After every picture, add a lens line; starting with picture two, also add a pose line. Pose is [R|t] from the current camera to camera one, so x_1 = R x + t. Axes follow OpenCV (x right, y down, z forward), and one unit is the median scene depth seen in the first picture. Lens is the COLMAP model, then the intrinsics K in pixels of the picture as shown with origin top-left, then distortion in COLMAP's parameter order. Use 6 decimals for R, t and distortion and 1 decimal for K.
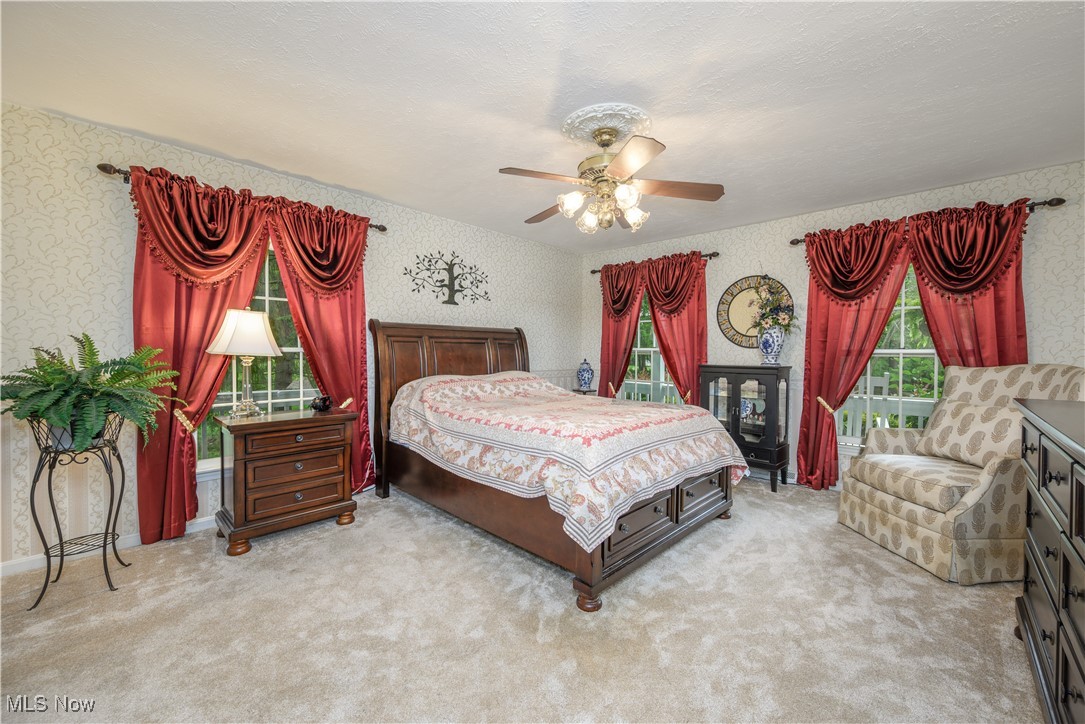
lens RADIAL K [[429.8, 0, 542.7], [0, 429.8, 348.6], [0, 0, 1]] dist [-0.000547, -0.000138]
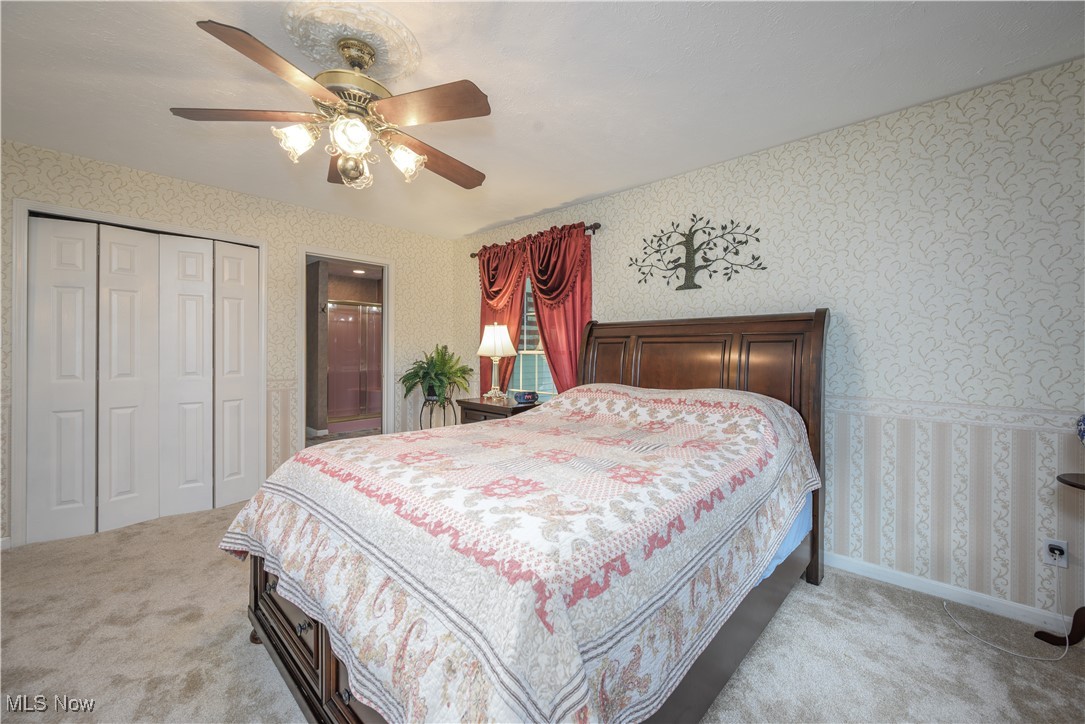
lens RADIAL K [[429.8, 0, 542.7], [0, 429.8, 348.6], [0, 0, 1]] dist [-0.000547, -0.000138]
pose [[0.014849, -0.008167, -0.999856, 0.512588], [0.005323, 0.999953, -0.008088, 0.001321], [0.999876, -0.005202, 0.014891, 0.757864]]
